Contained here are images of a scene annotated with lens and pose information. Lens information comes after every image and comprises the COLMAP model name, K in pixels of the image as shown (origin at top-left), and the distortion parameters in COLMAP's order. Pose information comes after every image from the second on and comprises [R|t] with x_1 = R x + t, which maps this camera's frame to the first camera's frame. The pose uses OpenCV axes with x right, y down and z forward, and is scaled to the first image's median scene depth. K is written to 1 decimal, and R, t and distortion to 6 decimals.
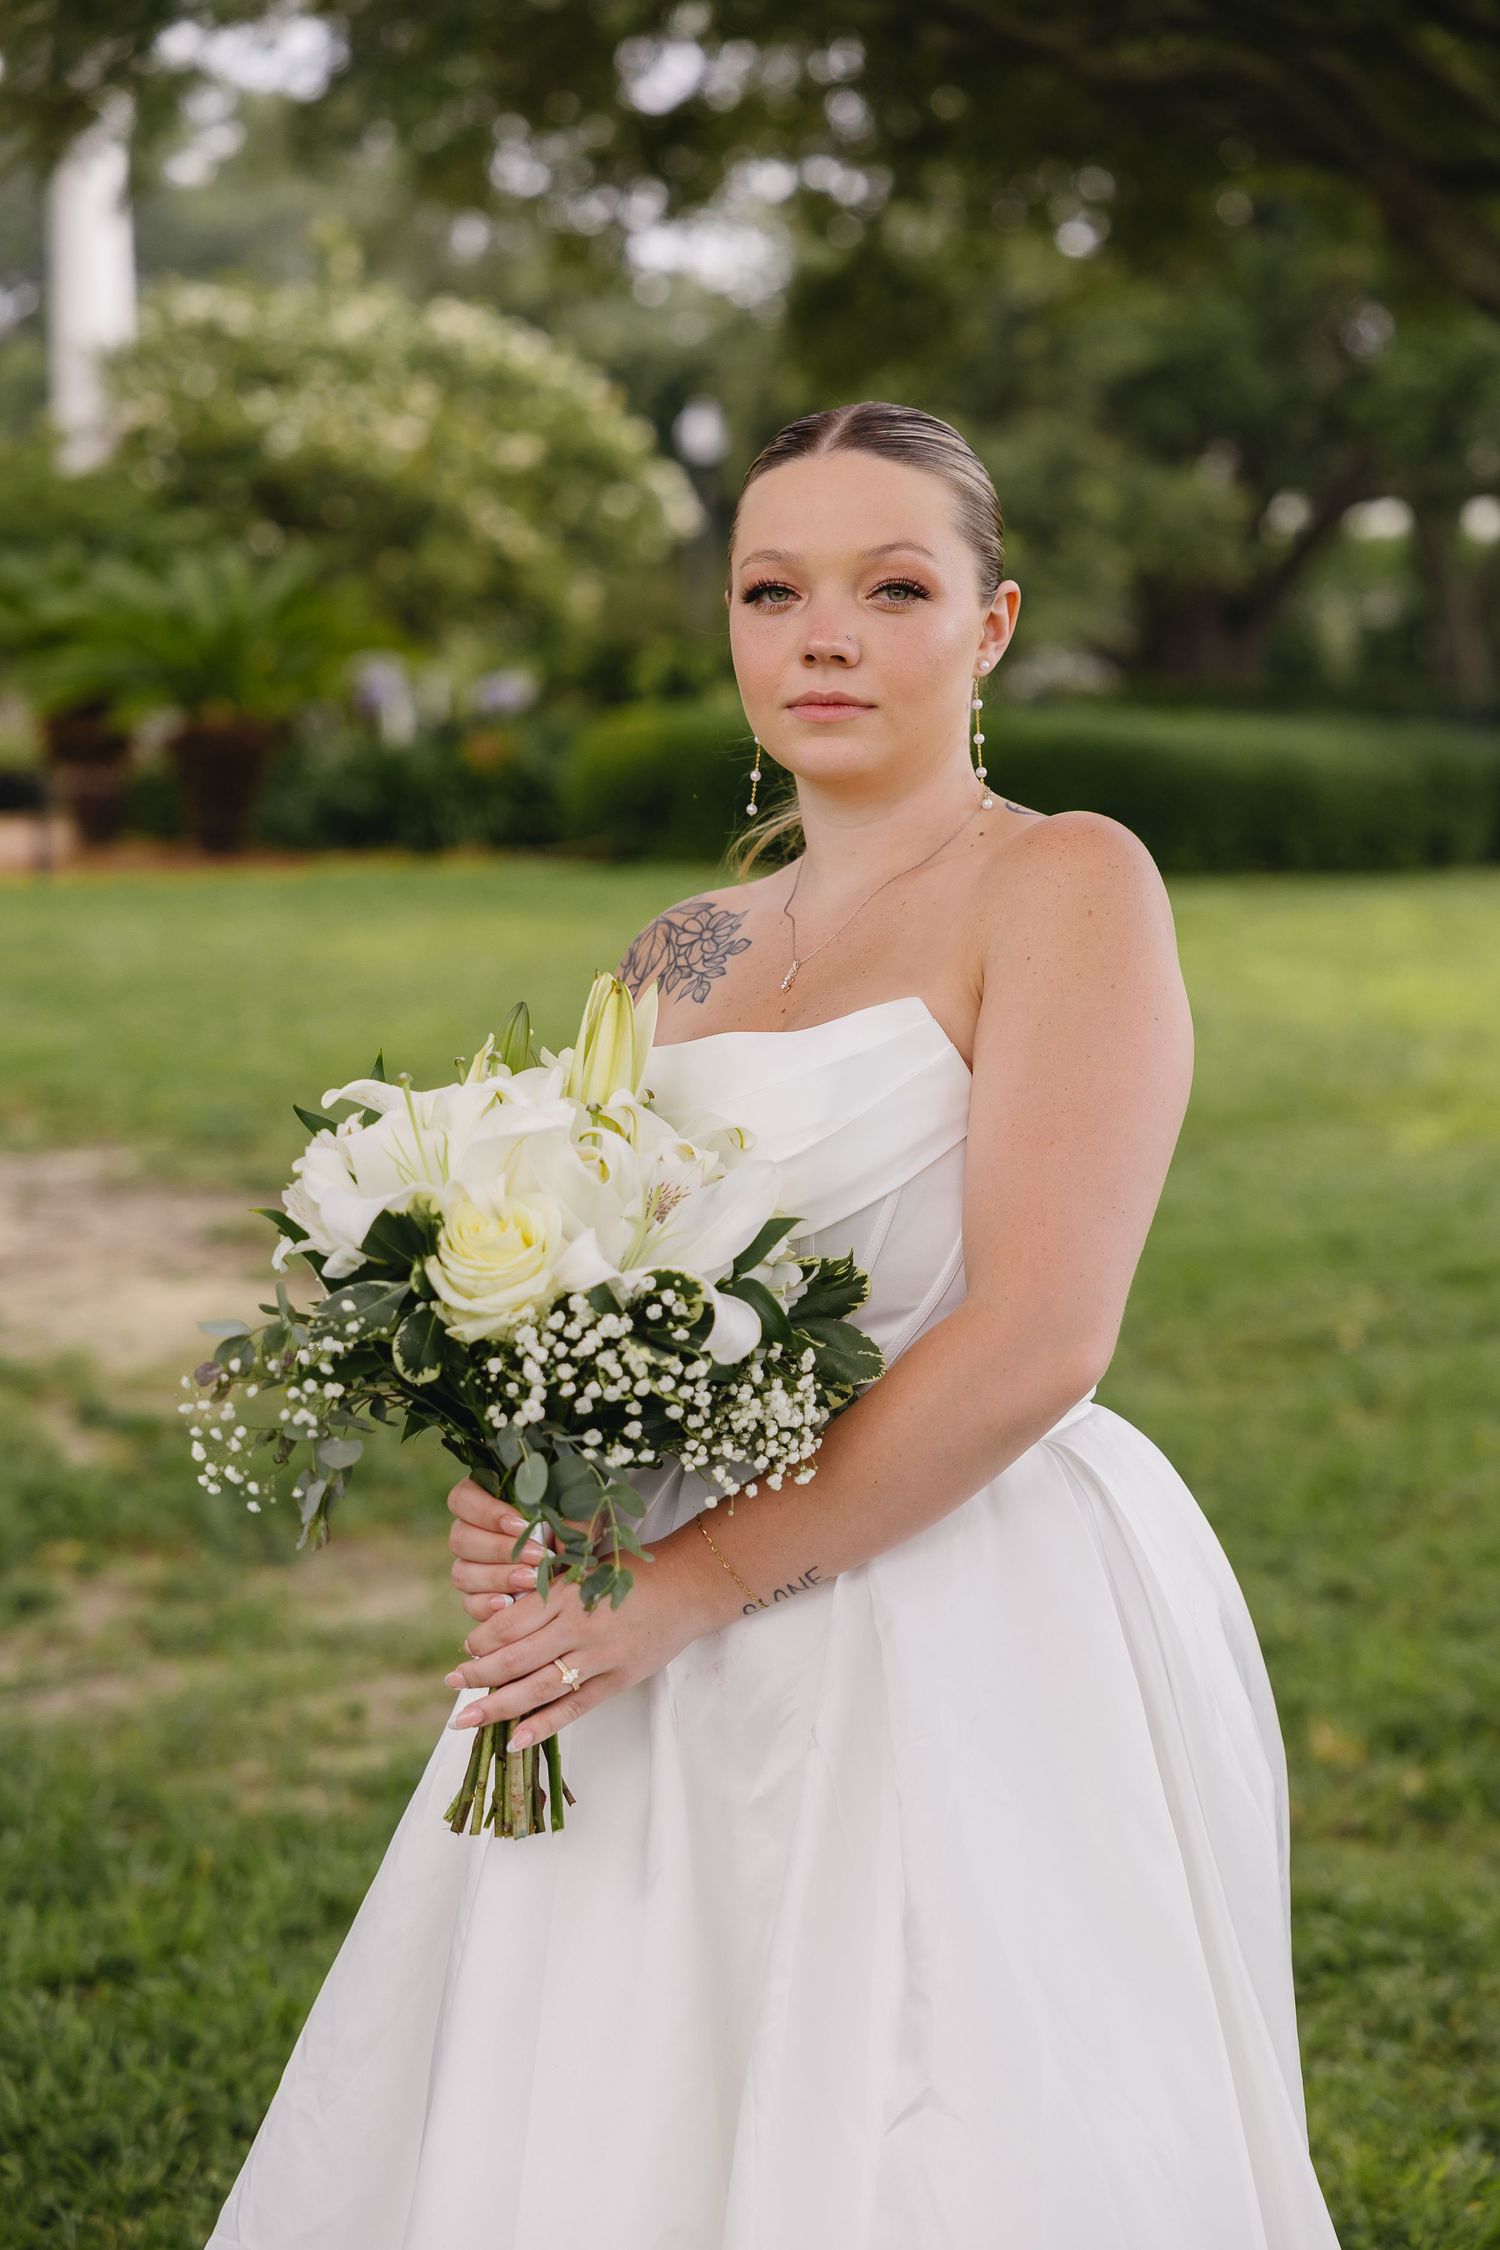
lens RADIAL K [[4380.3, 0, 751.0], [0, 4380.3, 1137.2], [0, 0, 1]] dist [0.207860, 0.000000]
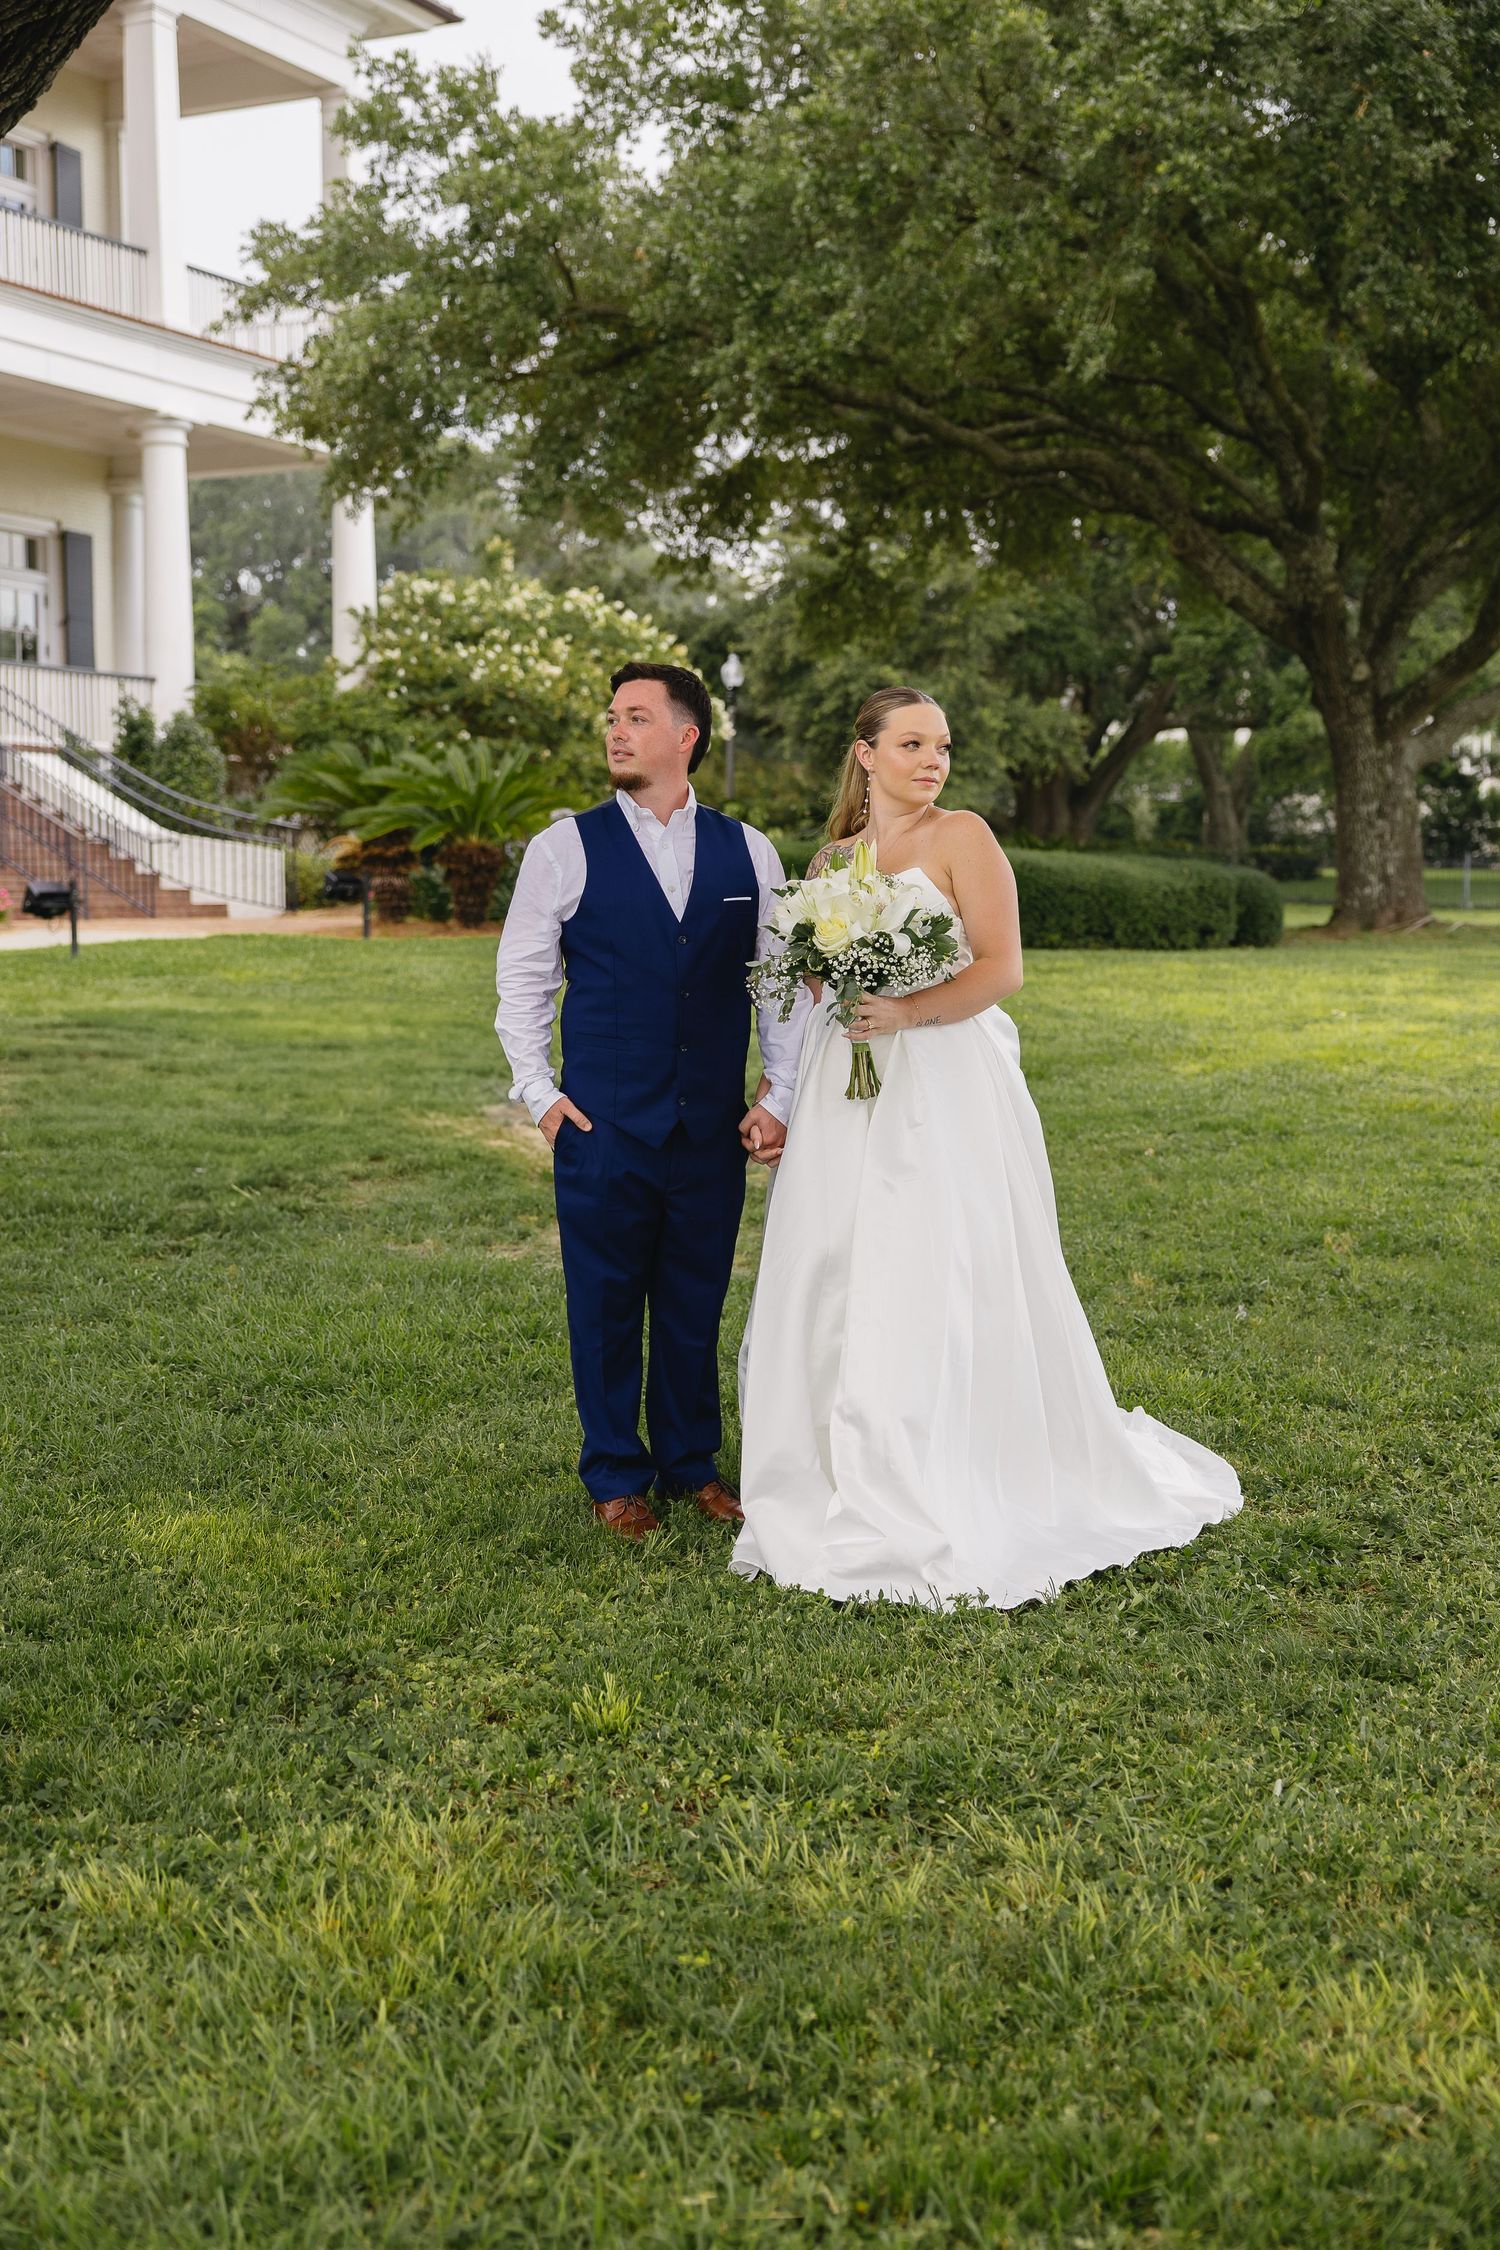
lens RADIAL K [[3317.9, 0, 735.5], [0, 3317.9, 1108.2], [0, 0, 1]] dist [0.224707, 0.000000]
pose [[0.999795, 0.015488, 0.013006, -0.026580], [-0.015147, 0.999550, -0.025901, 0.026555], [-0.013402, 0.025699, 0.999580, -0.188000]]
